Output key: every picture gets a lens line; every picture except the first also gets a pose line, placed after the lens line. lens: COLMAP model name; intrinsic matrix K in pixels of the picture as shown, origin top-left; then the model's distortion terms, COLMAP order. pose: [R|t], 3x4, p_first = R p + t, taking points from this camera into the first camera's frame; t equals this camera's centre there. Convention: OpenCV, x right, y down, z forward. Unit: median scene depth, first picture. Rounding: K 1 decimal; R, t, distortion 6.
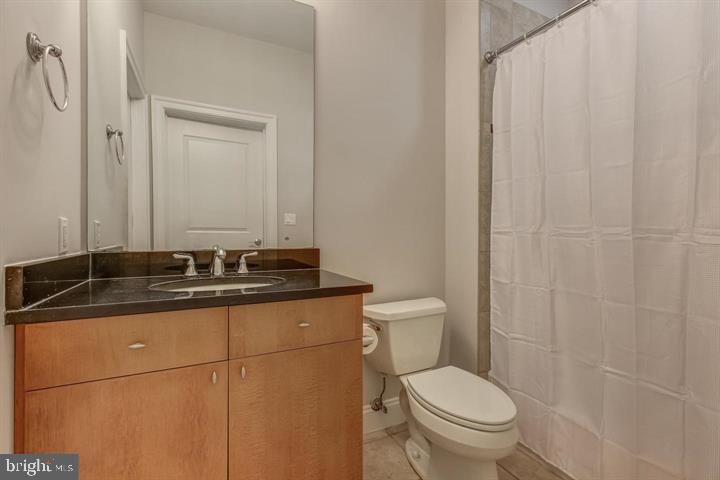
lens RADIAL K [[327.0, 0, 360.0], [0, 327.0, 240.0], [0, 0, 1]] dist [-0.001533, -0.000316]
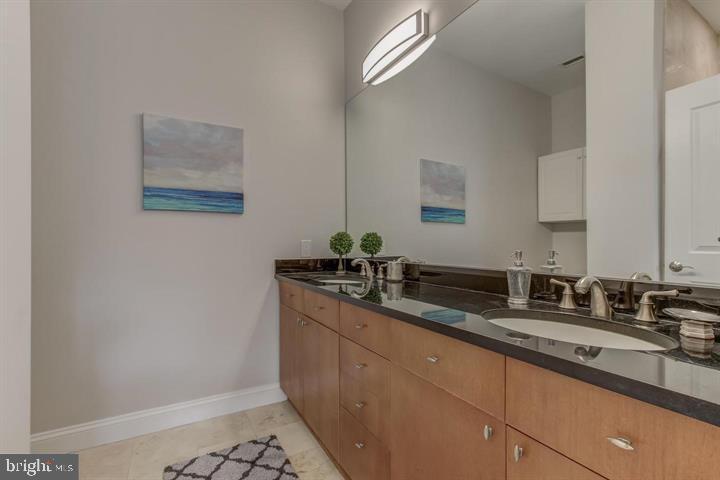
lens RADIAL K [[327.0, 0, 360.0], [0, 327.0, 240.0], [0, 0, 1]] dist [-0.001533, -0.000316]
pose [[0.063620, -0.007506, -0.997946, 0.200763], [-0.018800, 0.999785, -0.008718, -0.032315], [0.997797, 0.019316, 0.063466, 0.342778]]
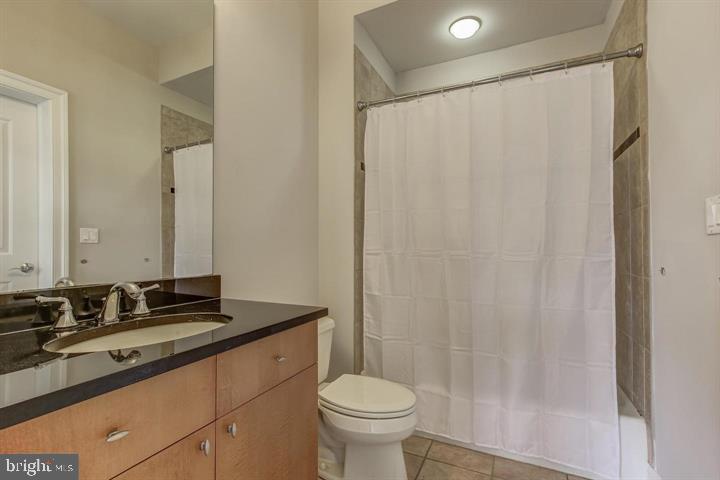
lens RADIAL K [[329.0, 0, 359.6], [0, 329.0, 247.9], [0, 0, 1]] dist [-0.000080, -0.000122]
pose [[0.793533, -0.003074, 0.608519, -0.352632], [0.017201, 0.999701, -0.017381, -0.024288], [-0.608284, 0.024260, 0.793349, 0.068868]]
